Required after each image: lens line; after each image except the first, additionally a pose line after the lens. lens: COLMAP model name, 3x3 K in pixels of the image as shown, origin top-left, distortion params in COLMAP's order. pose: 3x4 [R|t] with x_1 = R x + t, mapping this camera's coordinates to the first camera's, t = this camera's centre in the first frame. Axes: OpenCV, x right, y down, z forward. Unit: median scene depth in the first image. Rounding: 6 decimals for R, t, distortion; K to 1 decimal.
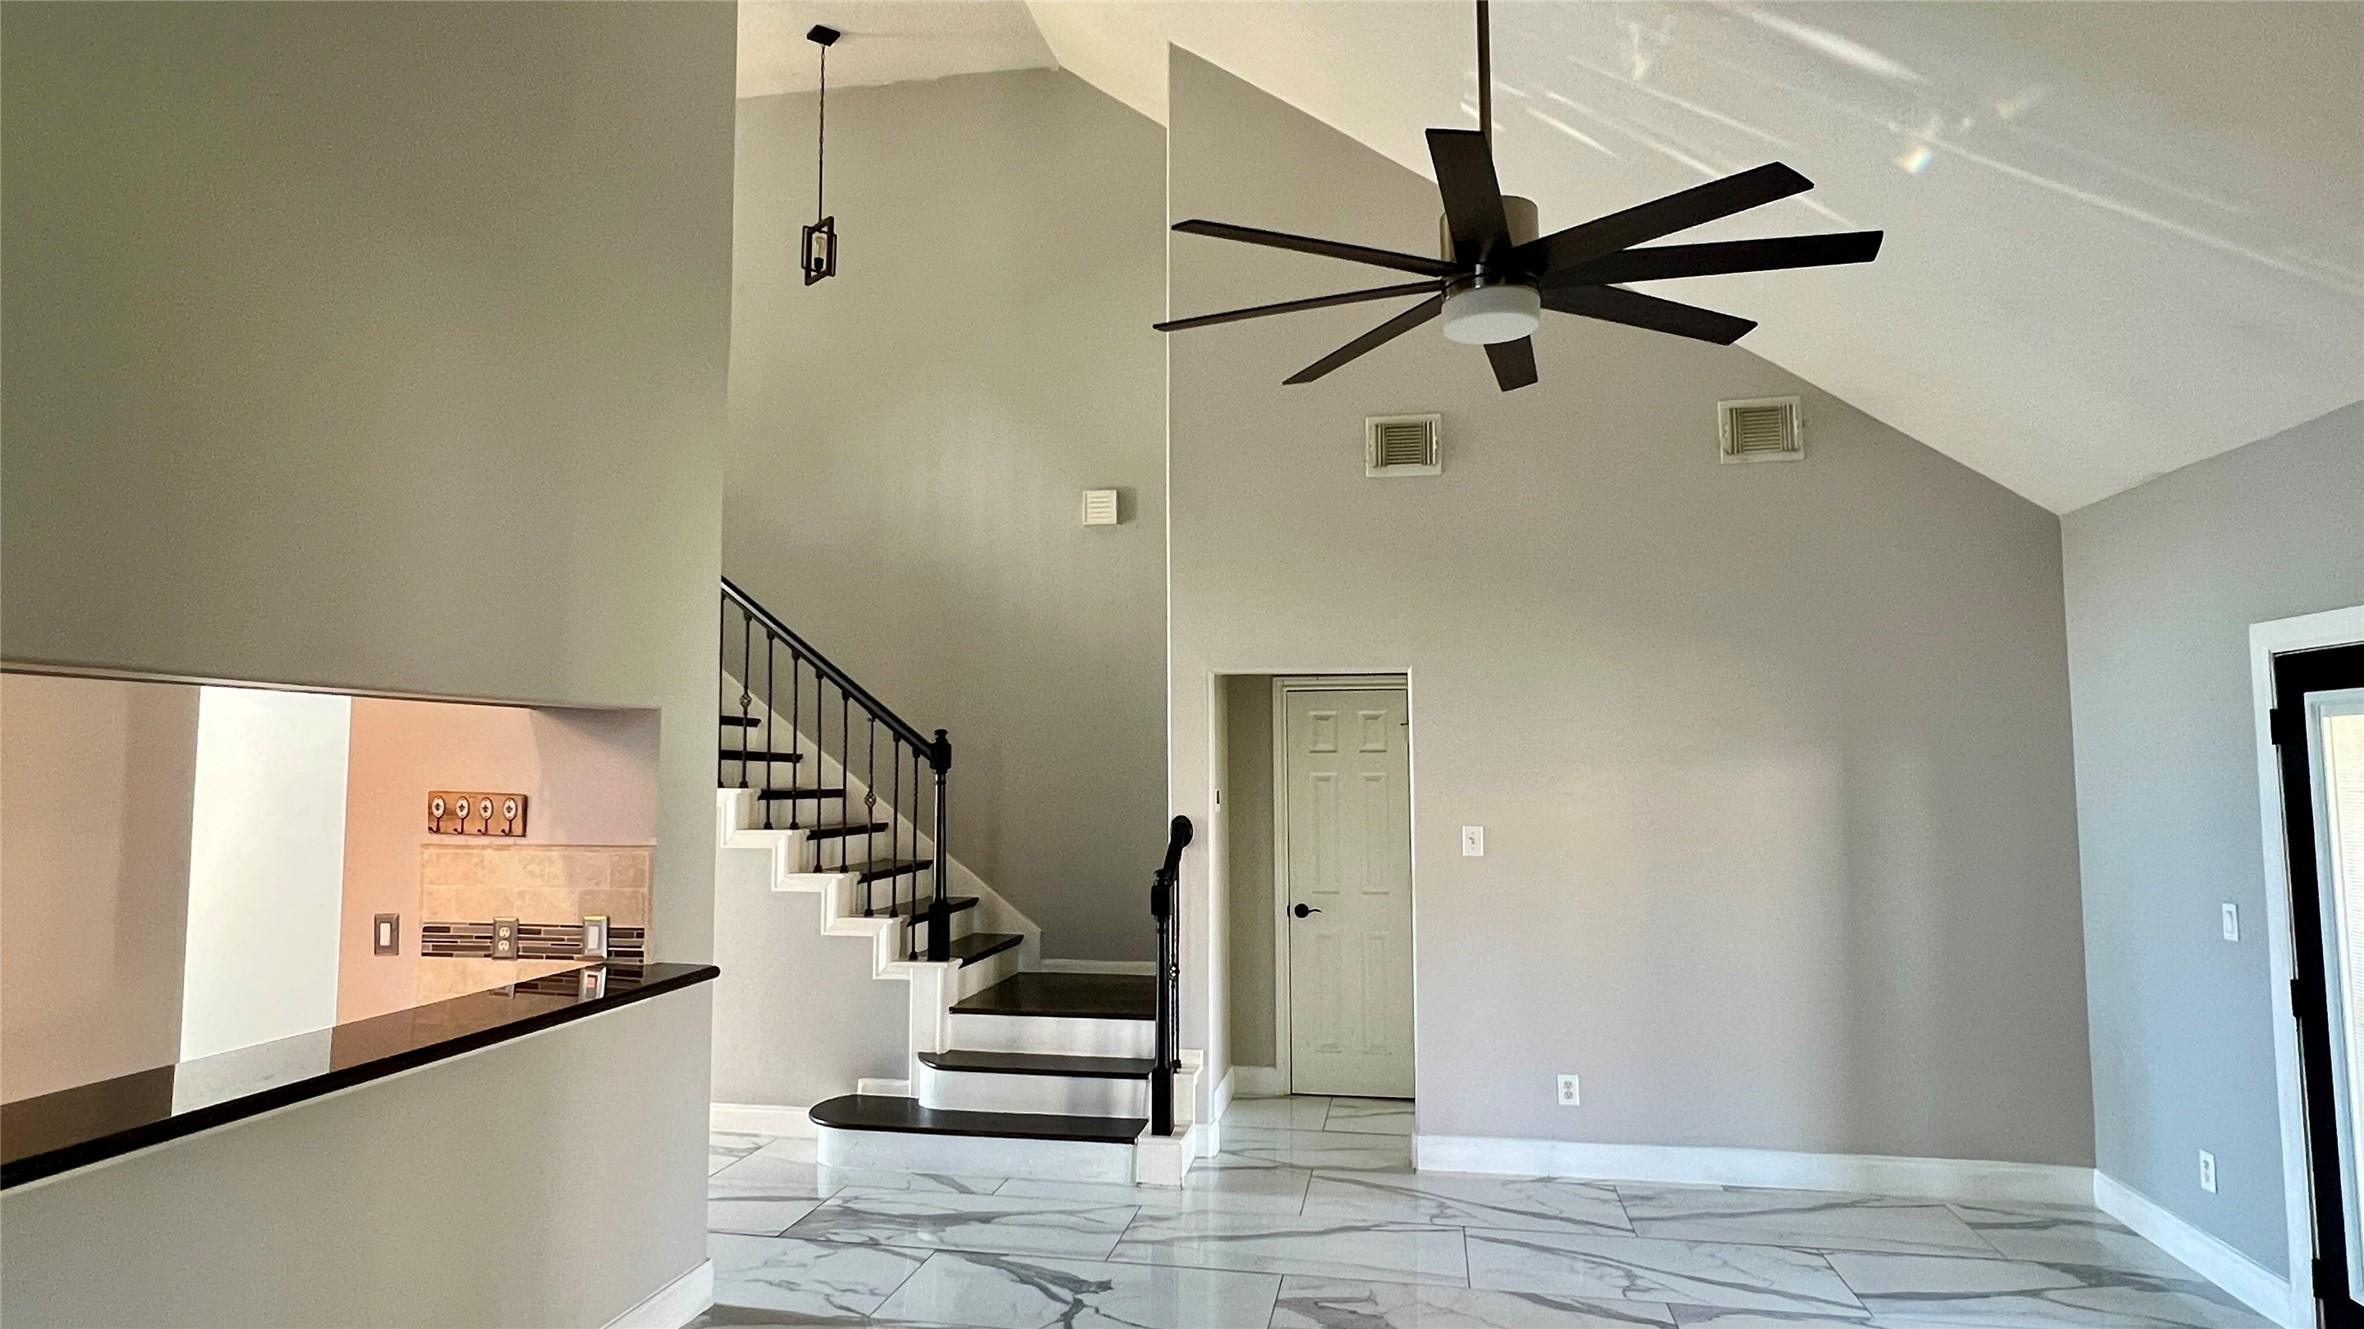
lens RADIAL K [[1341.3, 0, 1166.8], [0, 1341.3, 663.9], [0, 0, 1]] dist [-0.001288, -0.000808]
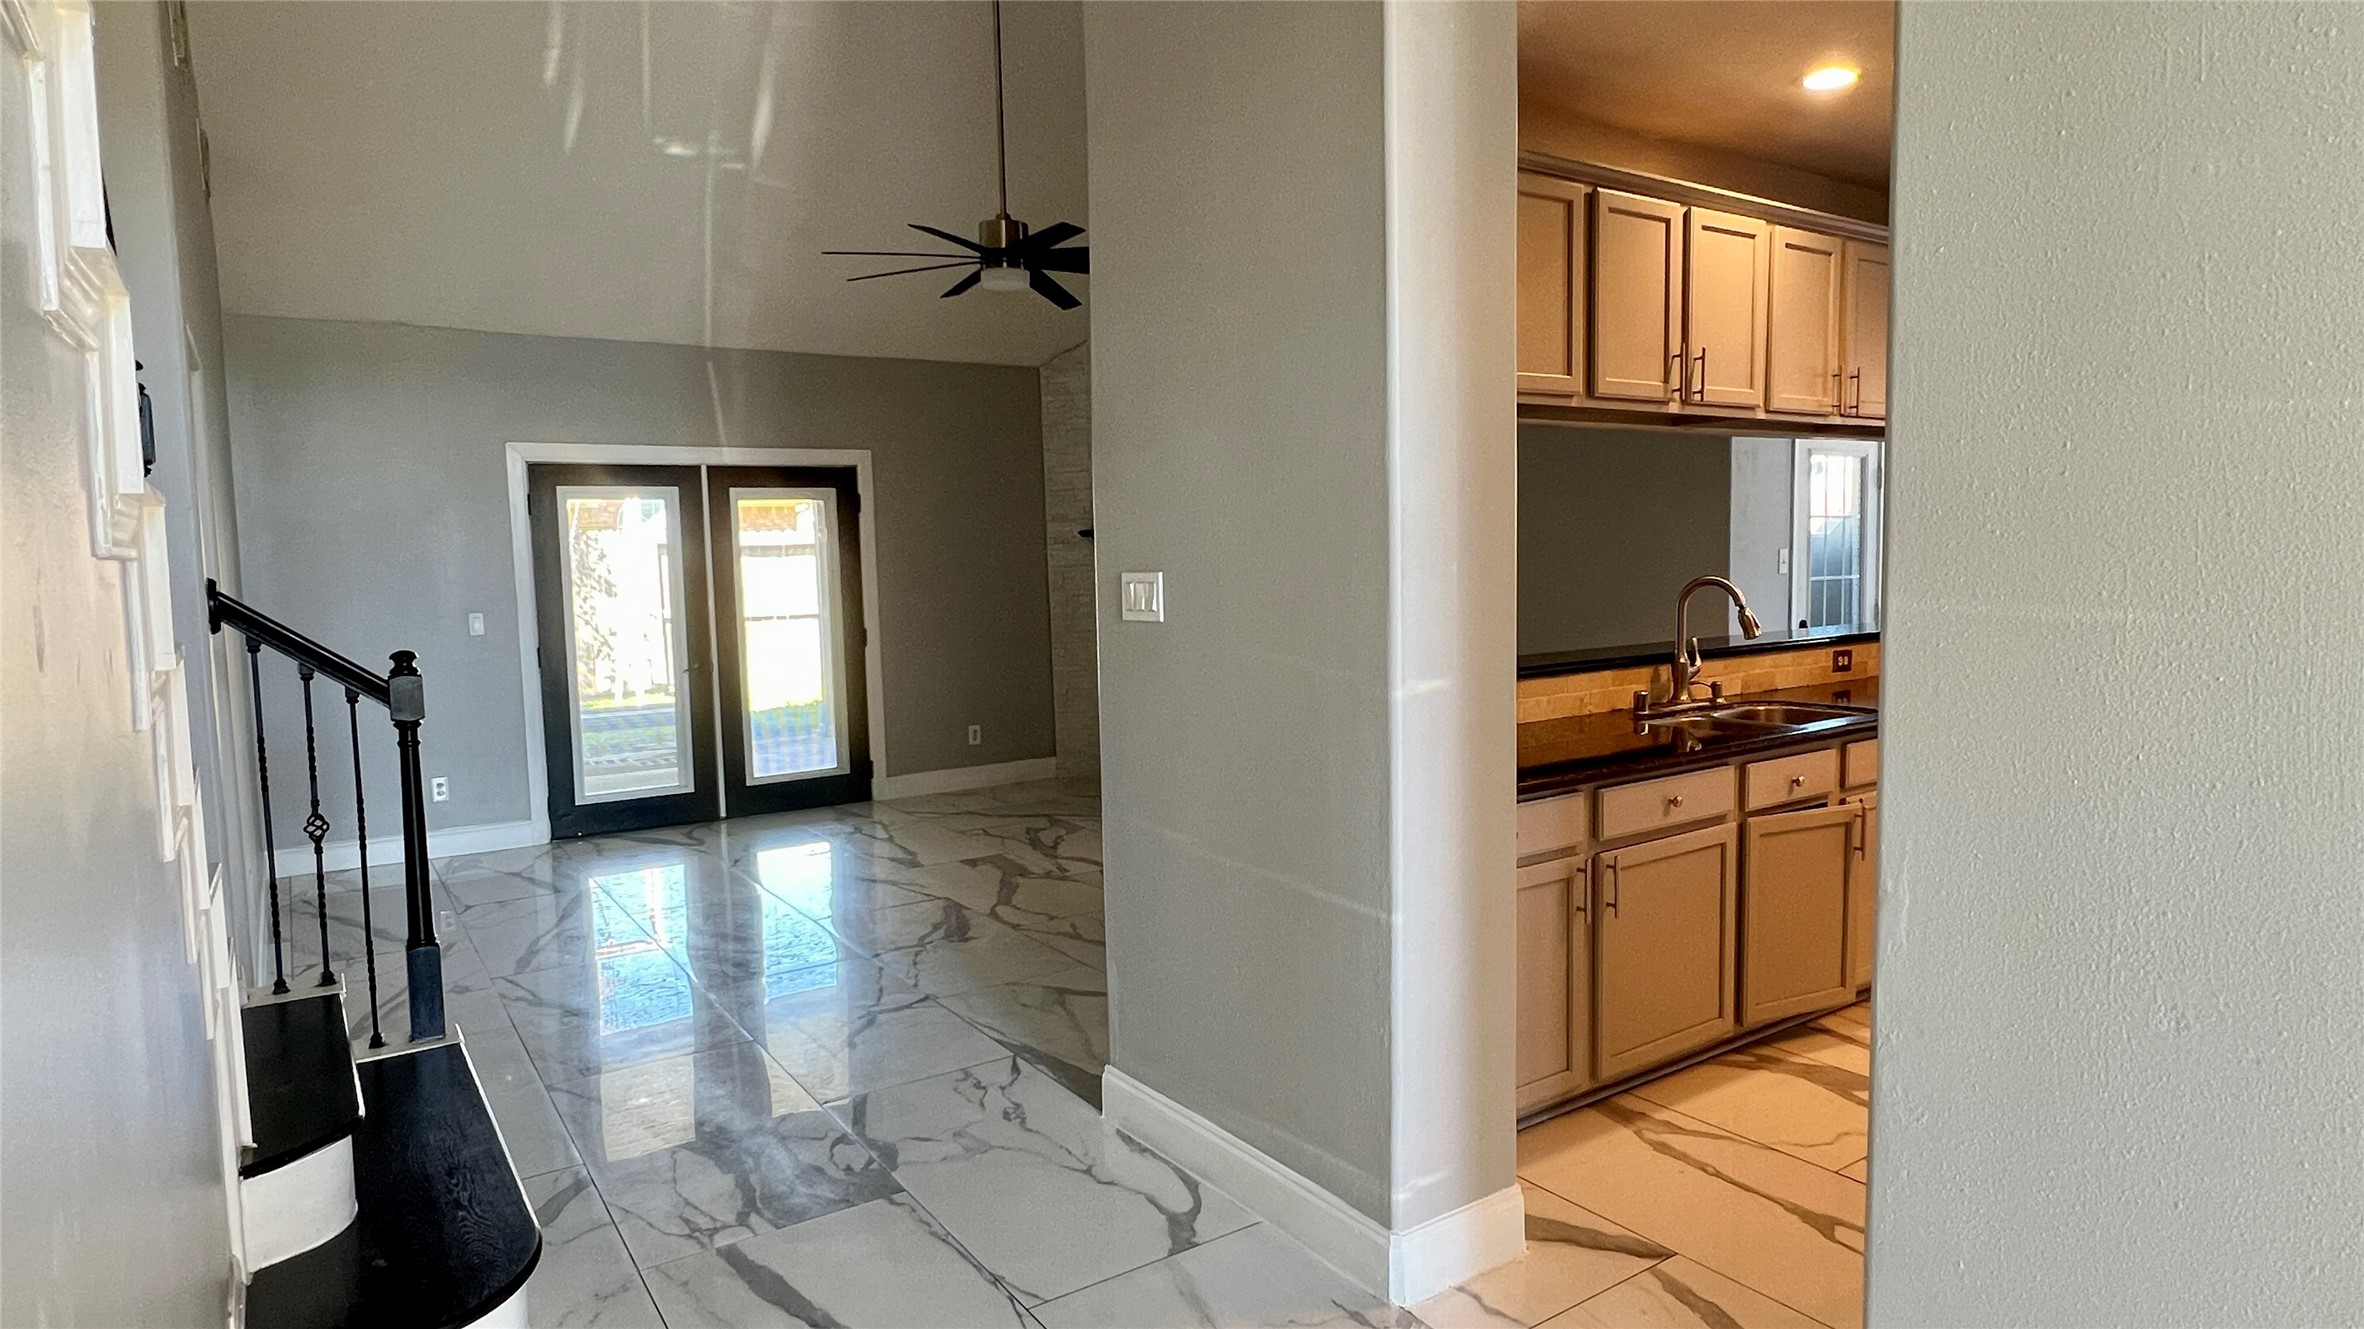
lens RADIAL K [[1341.3, 0, 1168.0], [0, 1341.3, 656.4], [0, 0, 1]] dist [-0.001288, -0.000808]
pose [[-0.707229, -0.040017, 0.705851, -0.860894], [-0.033927, 0.999168, 0.022653, 0.151006], [-0.706170, -0.007927, -0.707998, 1.419904]]
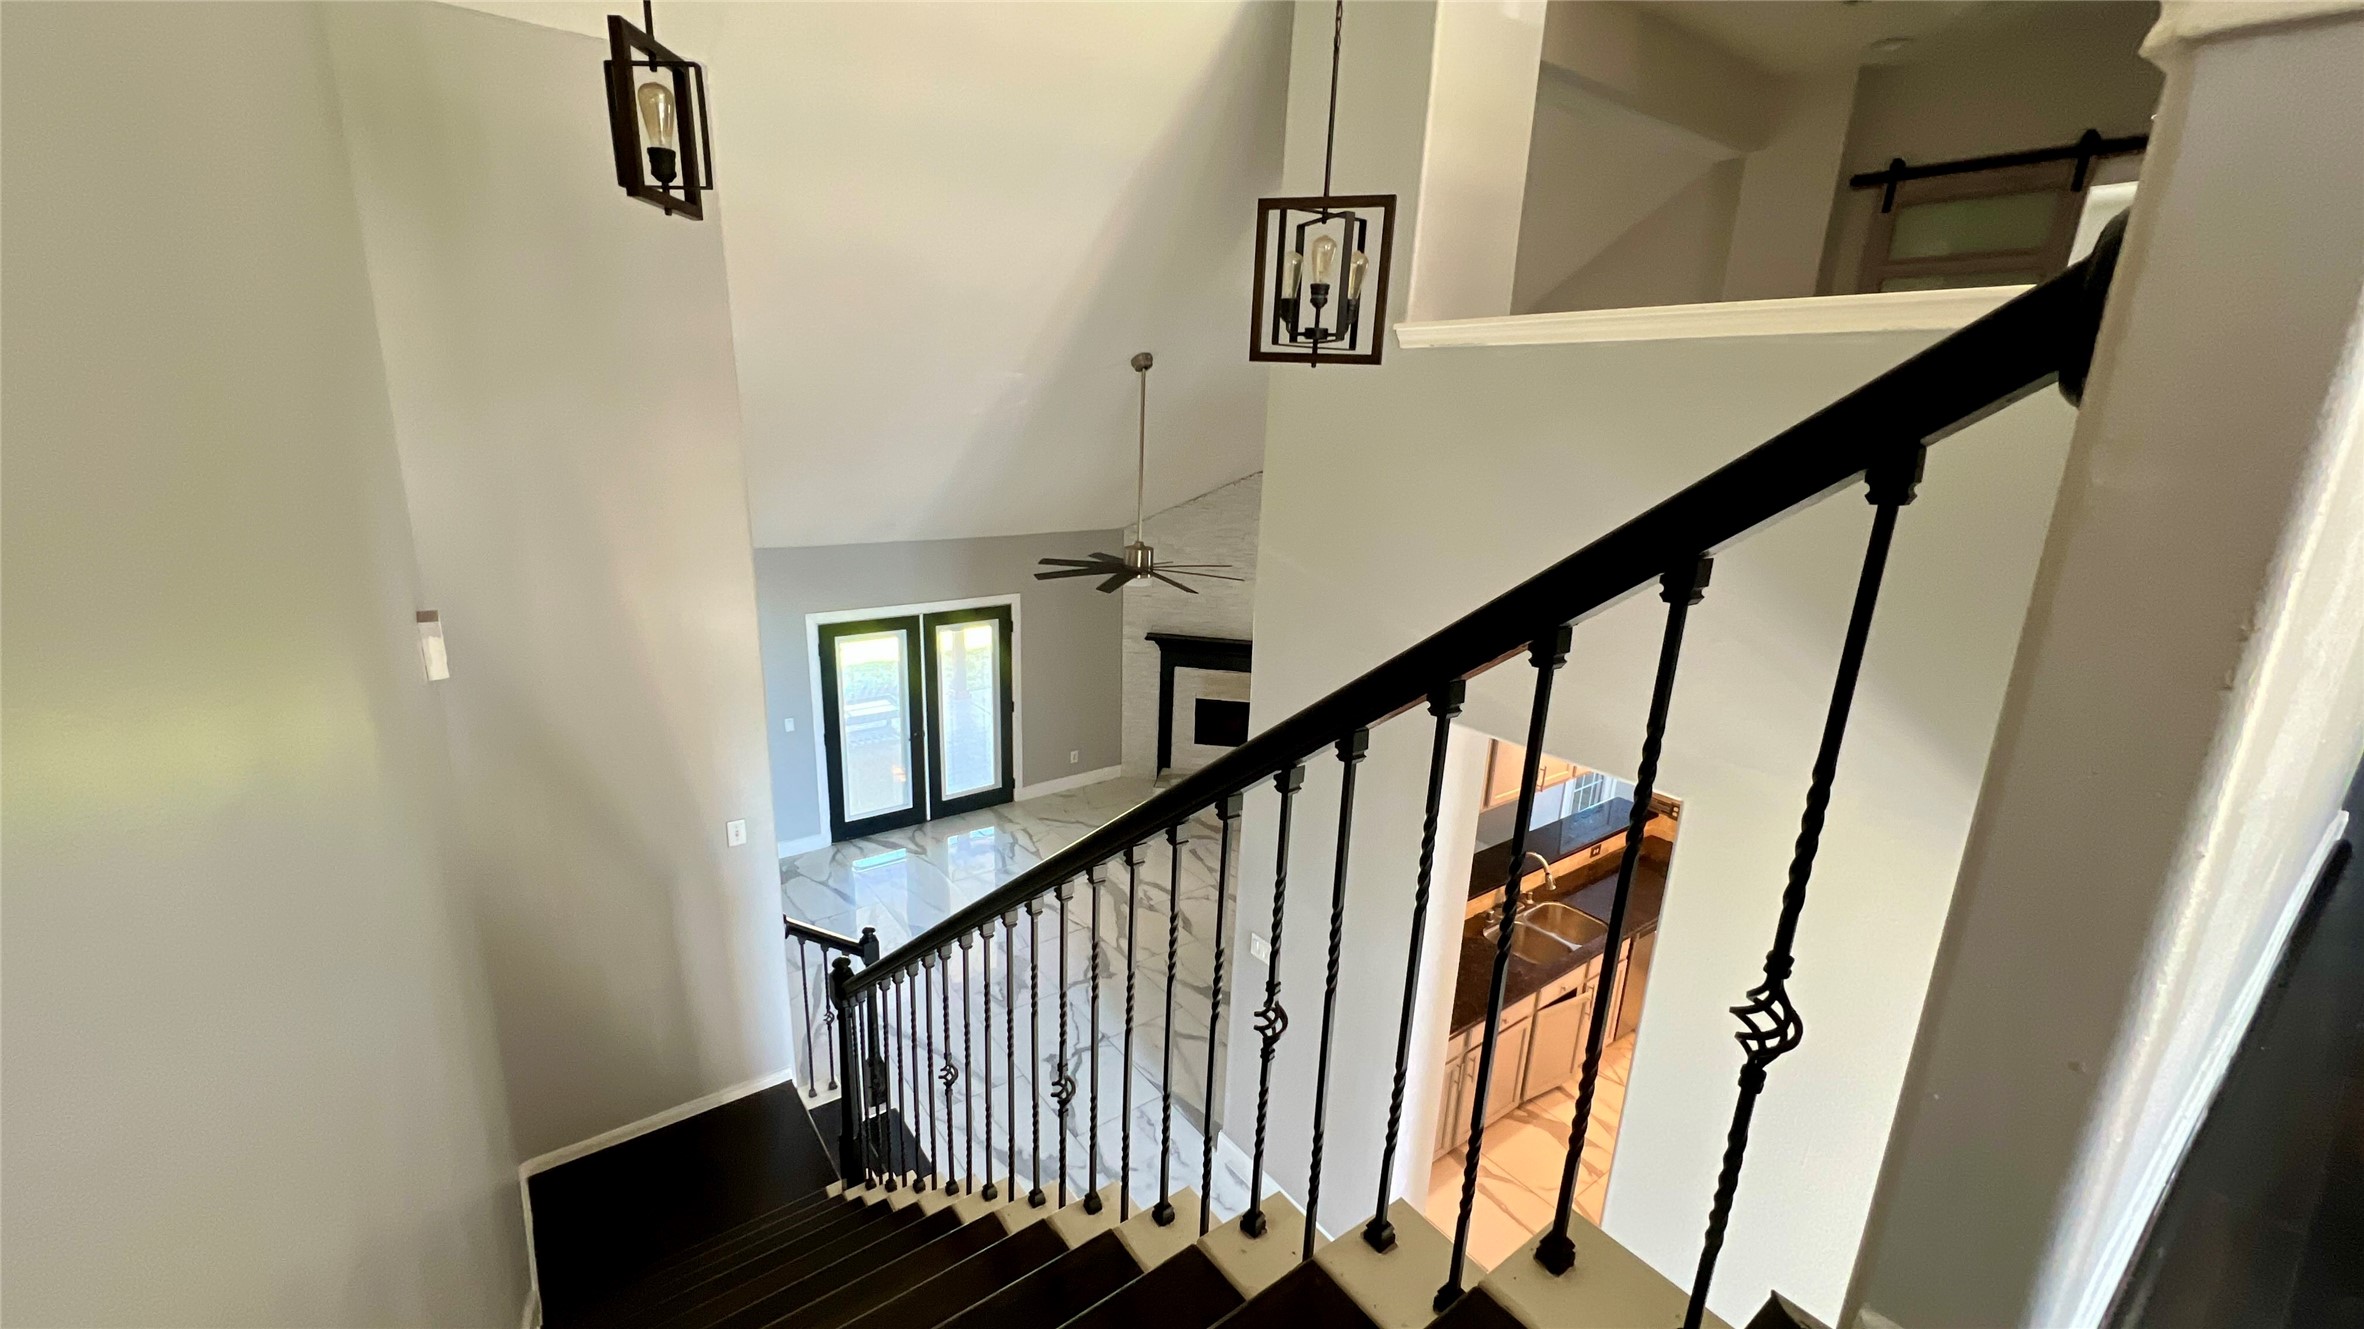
lens RADIAL K [[949.3, 0, 1180.9], [0, 949.3, 667.9], [0, 0, 1]] dist [-0.003054, -0.000413]
pose [[-0.740461, -0.200626, 0.641456, -0.876409], [-0.090819, 0.975521, 0.200274, -0.331795], [-0.665935, 0.090039, -0.740557, 1.699619]]
